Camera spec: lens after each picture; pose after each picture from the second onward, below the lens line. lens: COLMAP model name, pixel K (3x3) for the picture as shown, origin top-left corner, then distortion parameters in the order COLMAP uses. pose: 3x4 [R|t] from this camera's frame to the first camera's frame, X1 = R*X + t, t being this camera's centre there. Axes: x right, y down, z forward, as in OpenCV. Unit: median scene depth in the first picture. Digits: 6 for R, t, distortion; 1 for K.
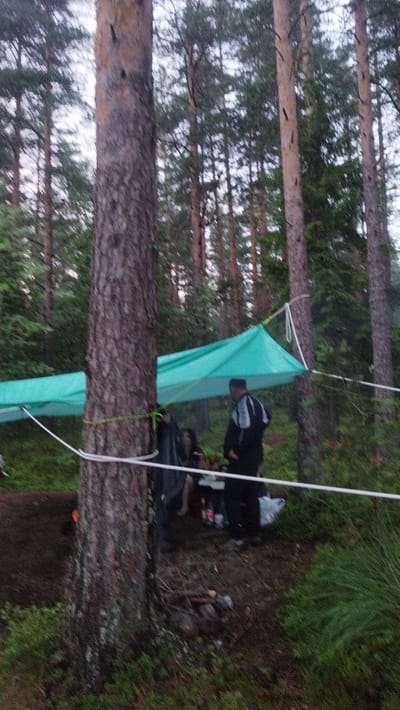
lens RADIAL K [[495.1, 0, 200.0], [0, 495.1, 355.0], [0, 0, 1]] dist [0.002853, -0.005414]
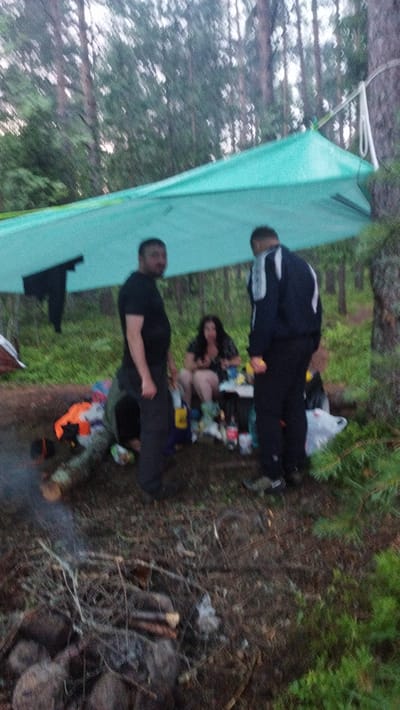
lens RADIAL K [[495.1, 0, 200.0], [0, 495.1, 355.0], [0, 0, 1]] dist [0.002853, -0.005414]
pose [[0.983151, -0.008555, -0.182596, 0.242828], [0.052724, 0.969722, 0.238452, 0.130736], [0.175028, -0.244062, 0.953834, 0.906679]]
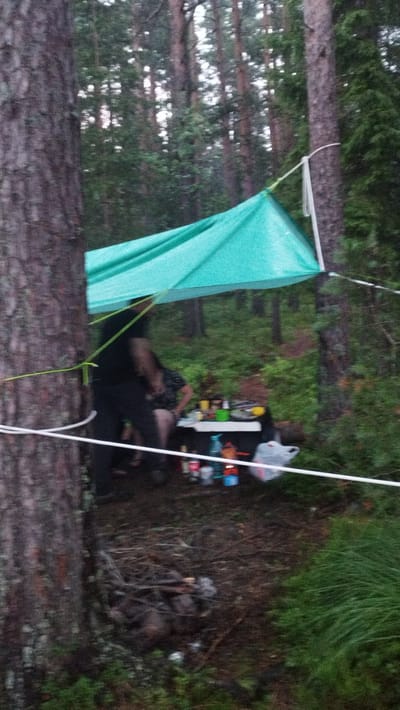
lens RADIAL K [[741.0, 0, 200.0], [0, 741.0, 355.0], [0, 0, 1]] dist [0.004702, -0.023681]
pose [[0.999695, -0.024271, 0.004573, 0.066906], [0.022971, 0.981726, 0.188910, -0.089593], [-0.009075, -0.188747, 0.981984, -0.036010]]
